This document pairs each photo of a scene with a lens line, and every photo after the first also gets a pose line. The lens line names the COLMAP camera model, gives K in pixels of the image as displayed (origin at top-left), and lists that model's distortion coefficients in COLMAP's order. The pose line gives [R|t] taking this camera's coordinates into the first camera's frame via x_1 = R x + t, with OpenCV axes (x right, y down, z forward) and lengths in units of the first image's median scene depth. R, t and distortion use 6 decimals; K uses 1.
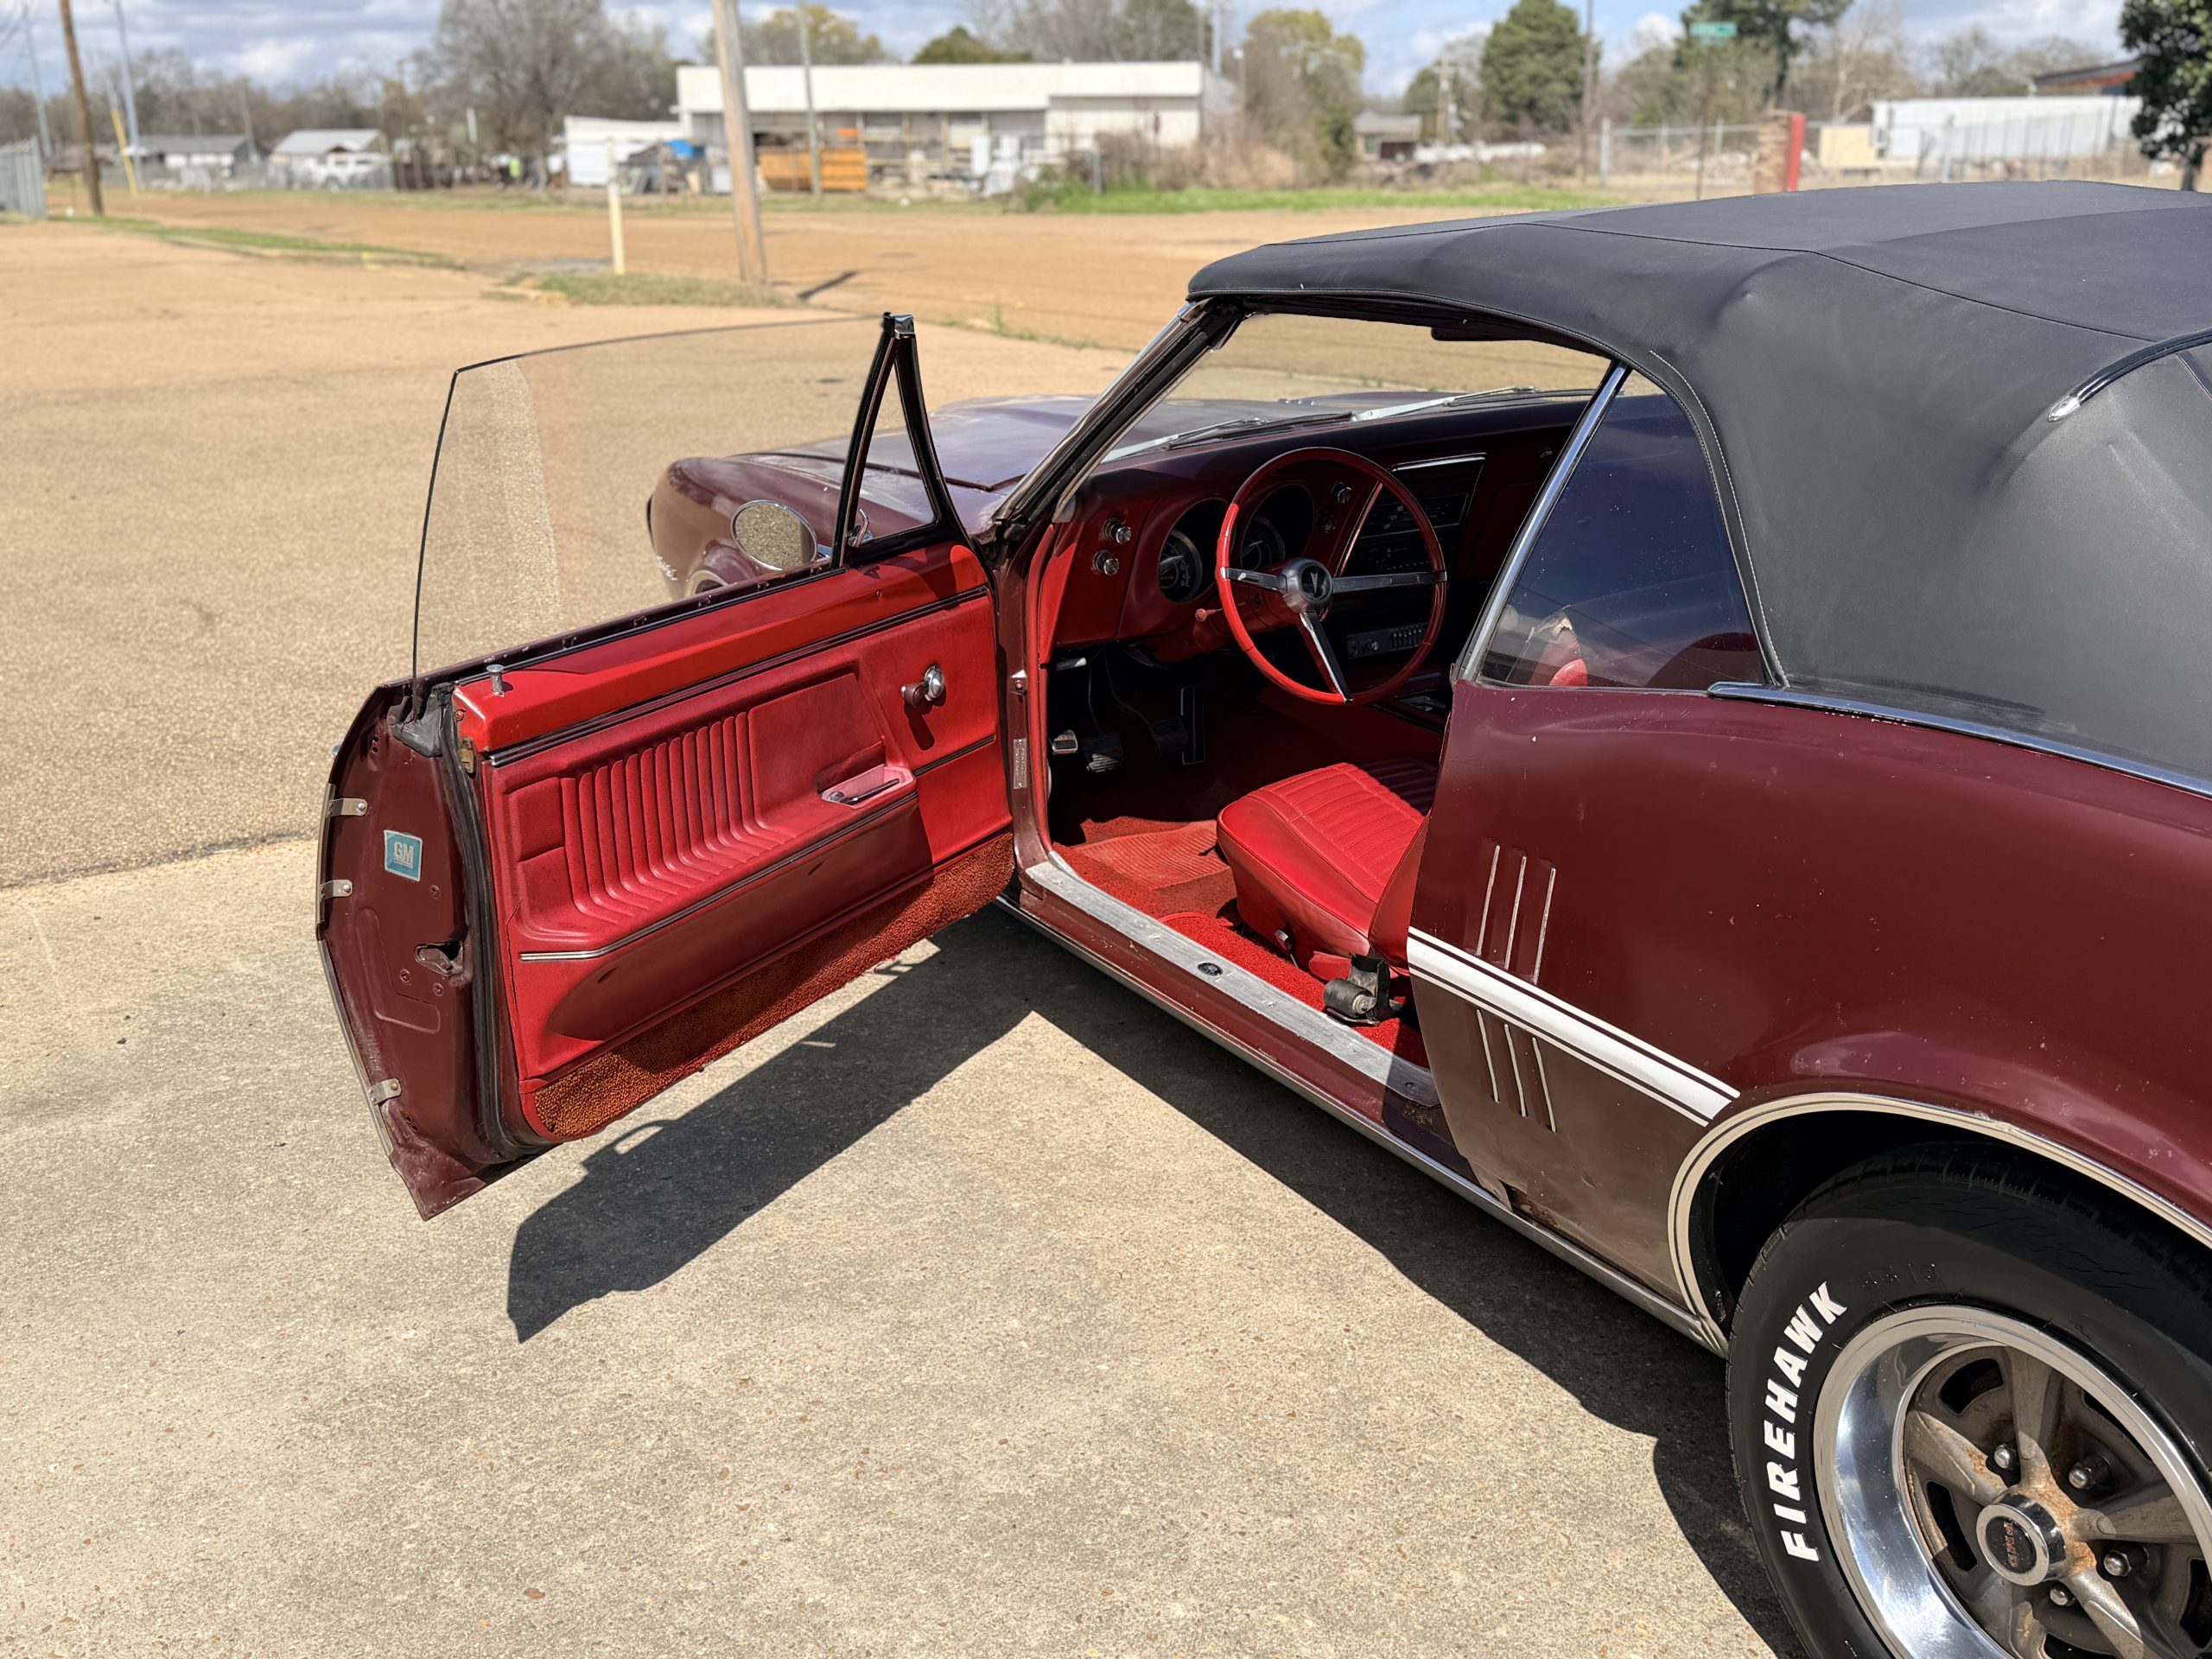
lens RADIAL K [[2048.9, 0, 1113.6], [0, 2048.9, 899.4], [0, 0, 1]] dist [0.004896, 0.000000]
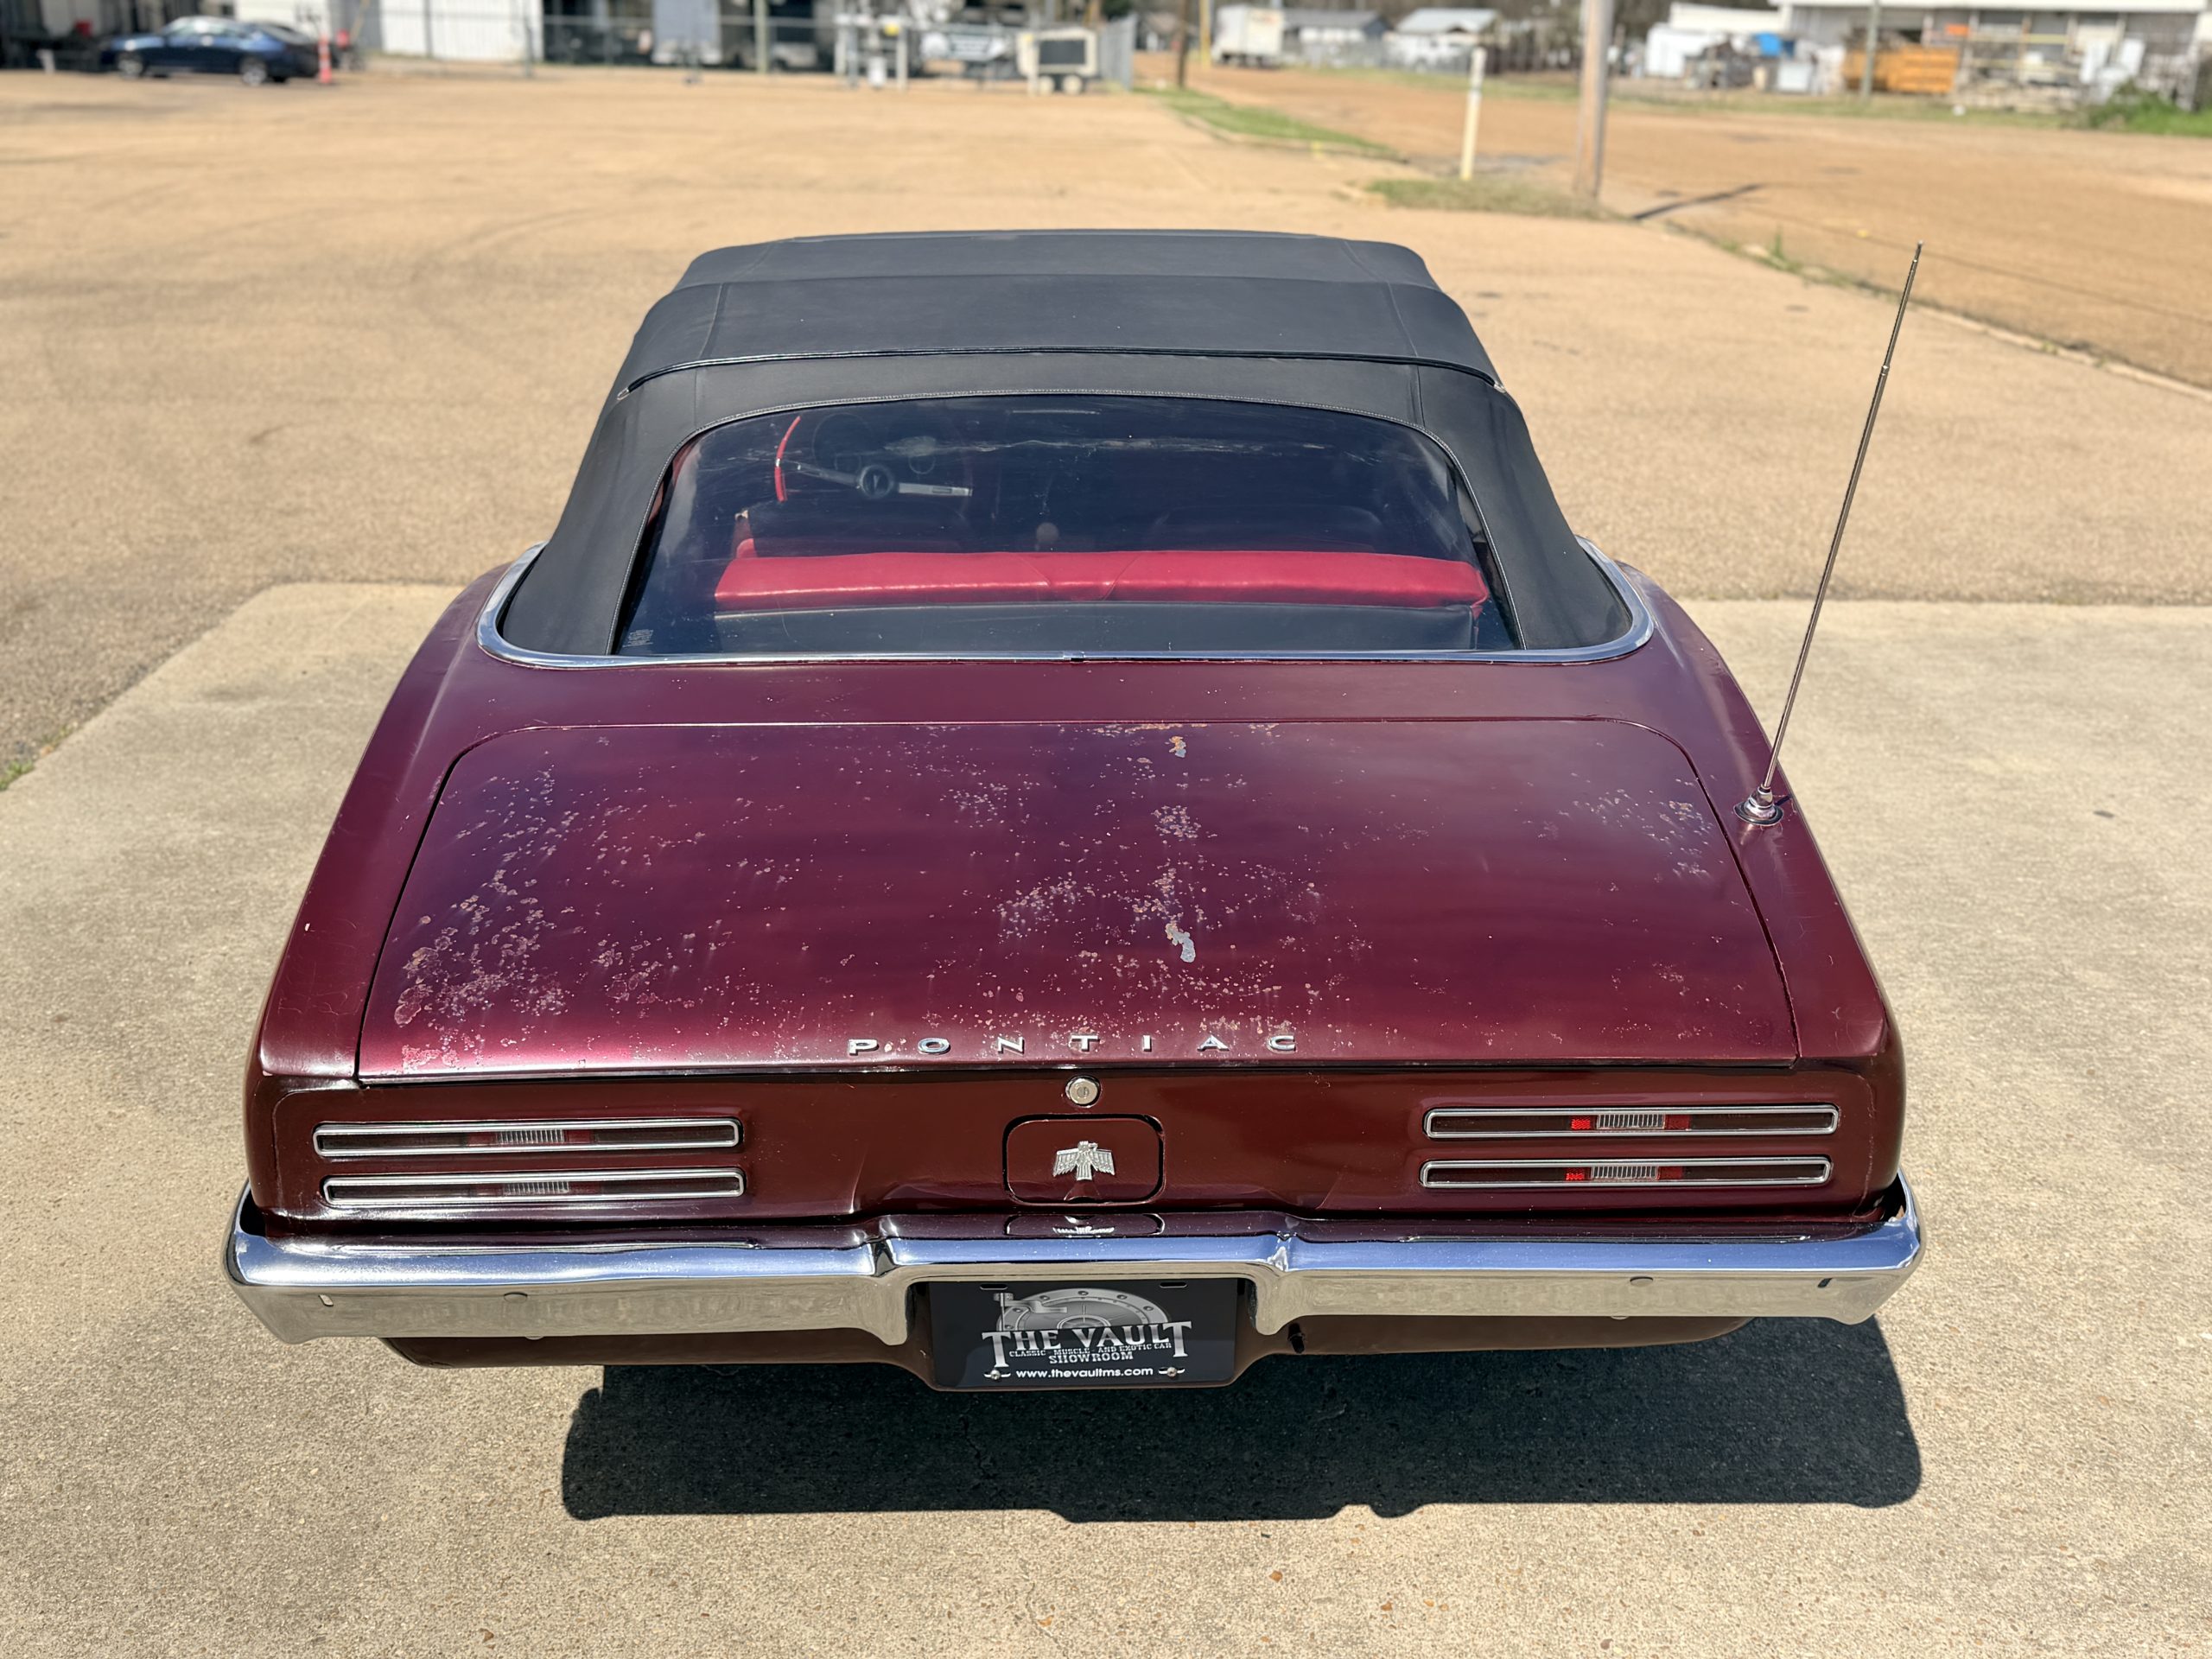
lens RADIAL K [[2051.7, 0, 1095.2], [0, 2051.7, 836.2], [0, 0, 1]] dist [0.013470, 0.000000]
pose [[0.871279, 0.206616, -0.445177, 0.857859], [-0.197313, 0.977998, 0.067737, -0.039695], [0.449377, 0.028821, 0.892877, -0.168088]]
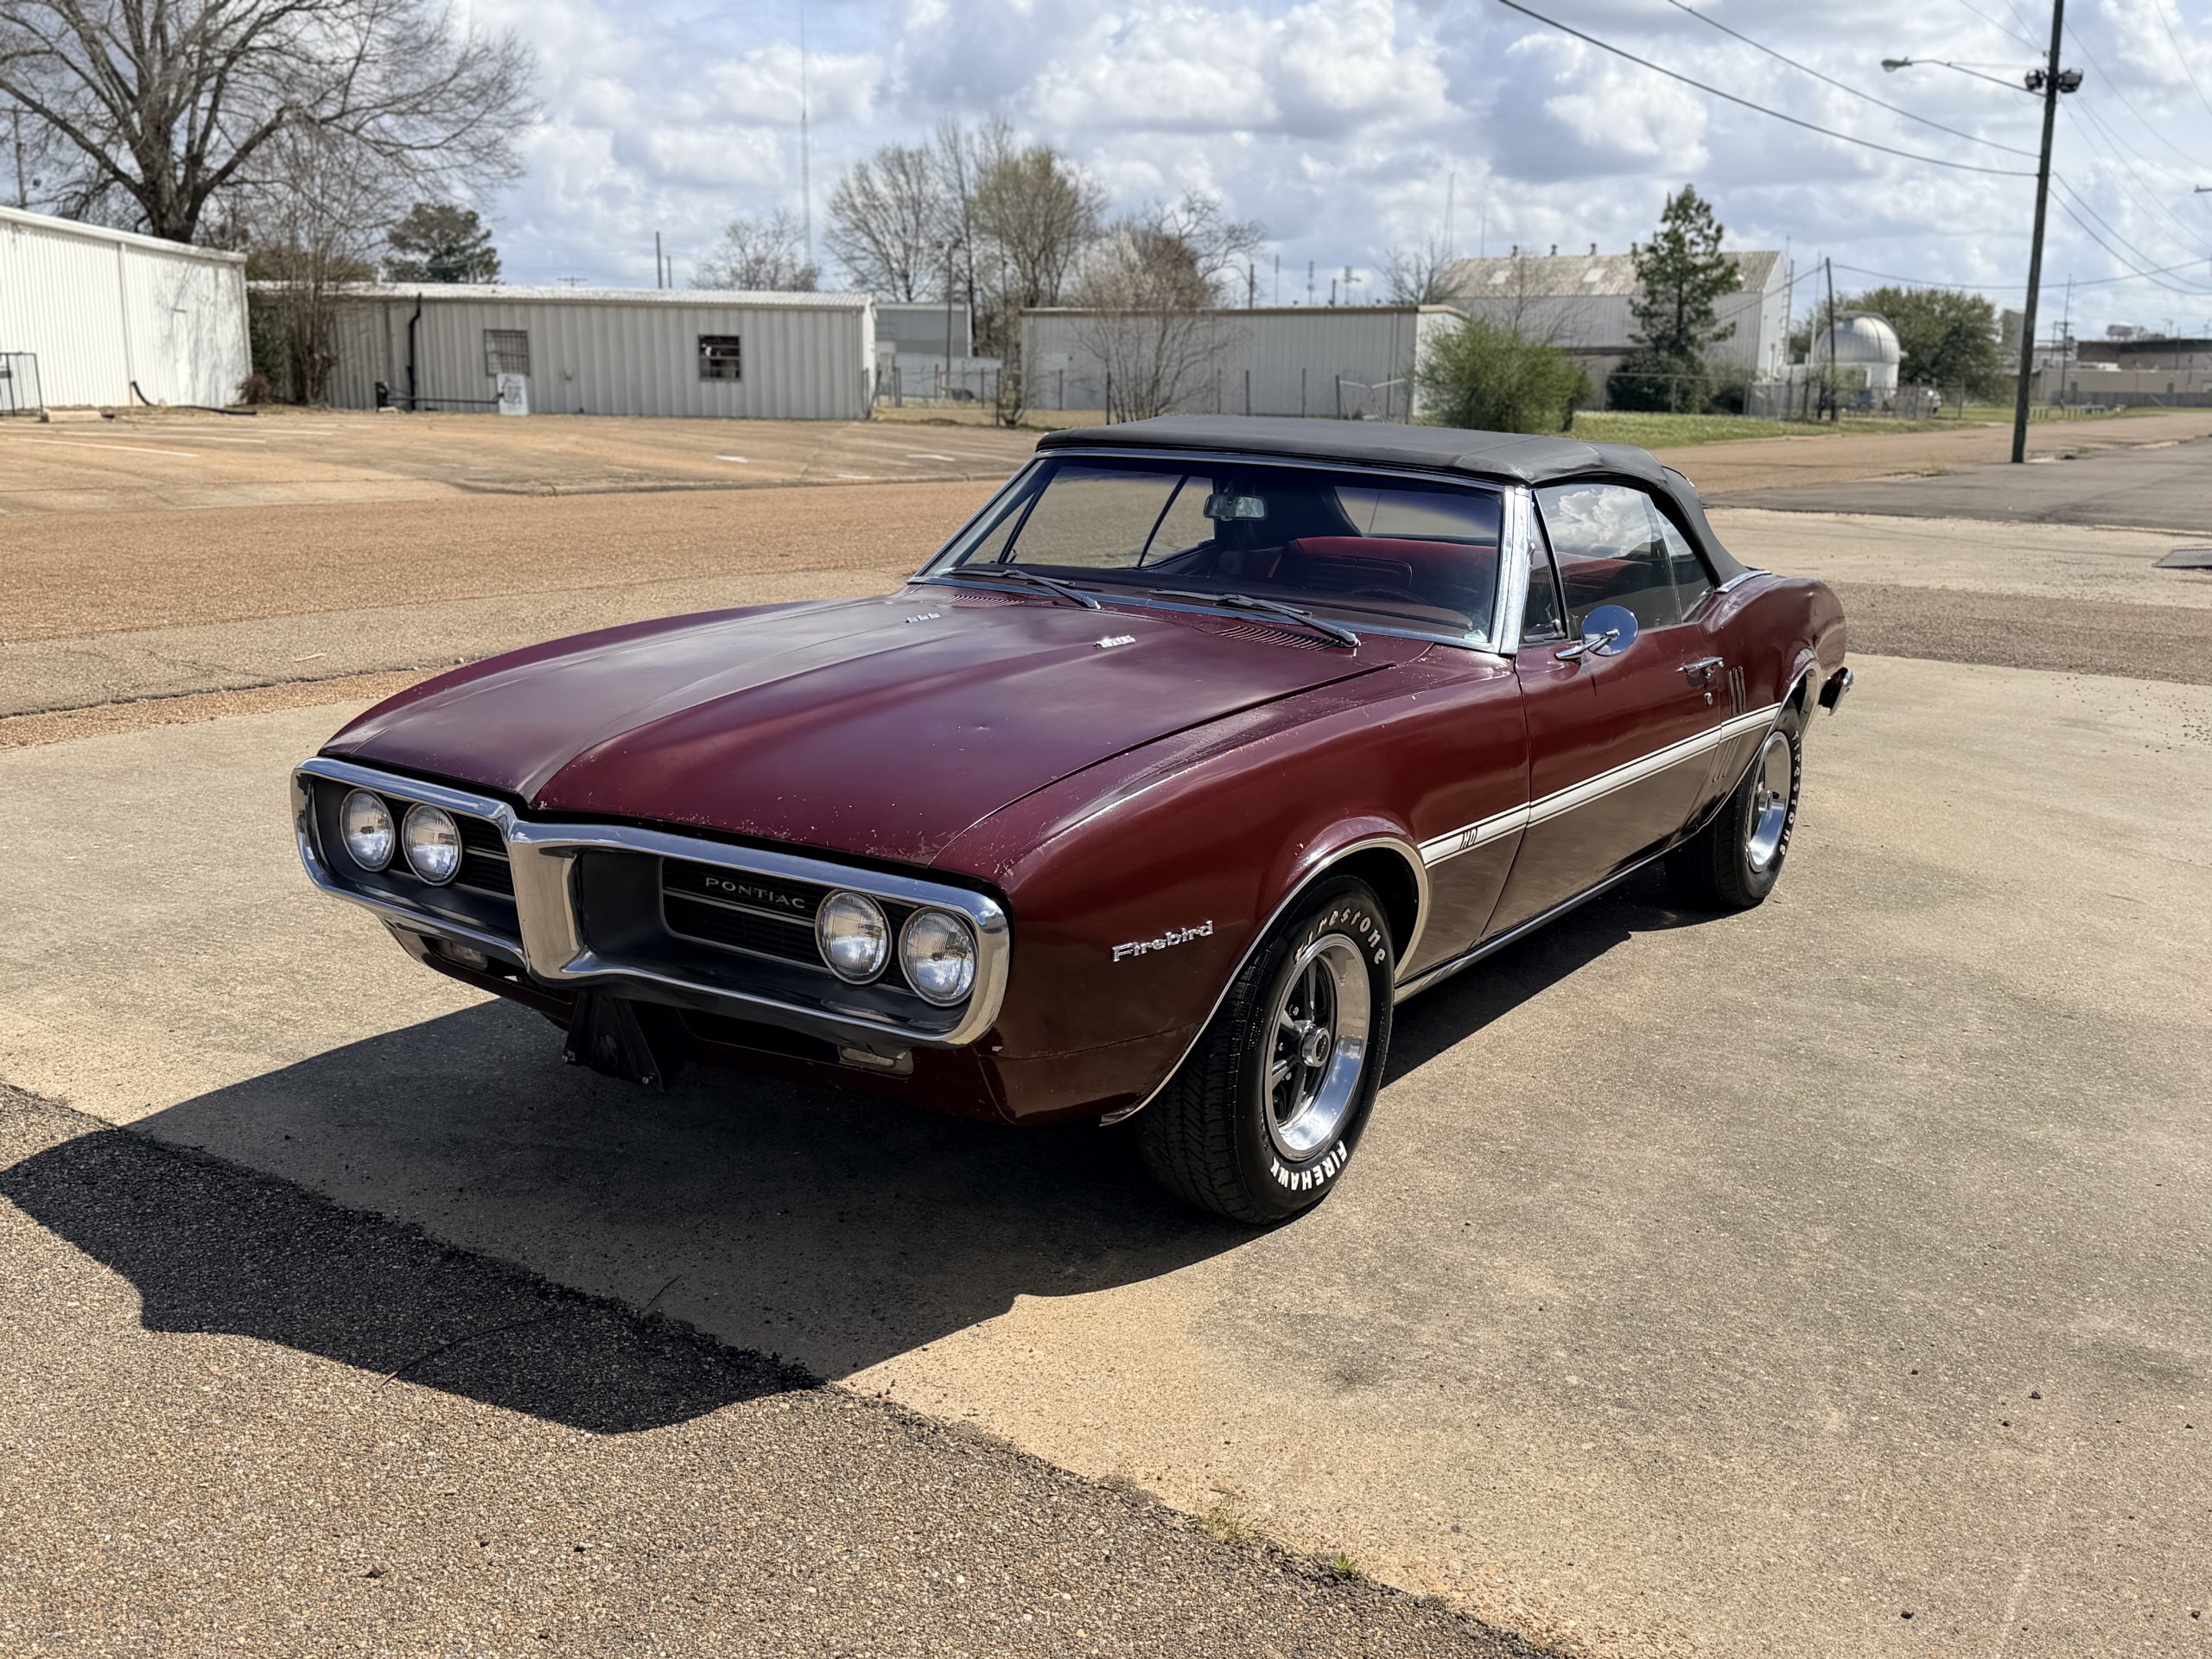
lens RADIAL K [[2037.7, 0, 1102.7], [0, 2037.7, 833.2], [0, 0, 1]] dist [0.017648, 0.000000]
pose [[-0.437696, -0.191027, 0.878596, -1.092556], [0.289741, 0.895076, 0.338952, -0.585052], [-0.851159, 0.402923, -0.336423, 1.631704]]
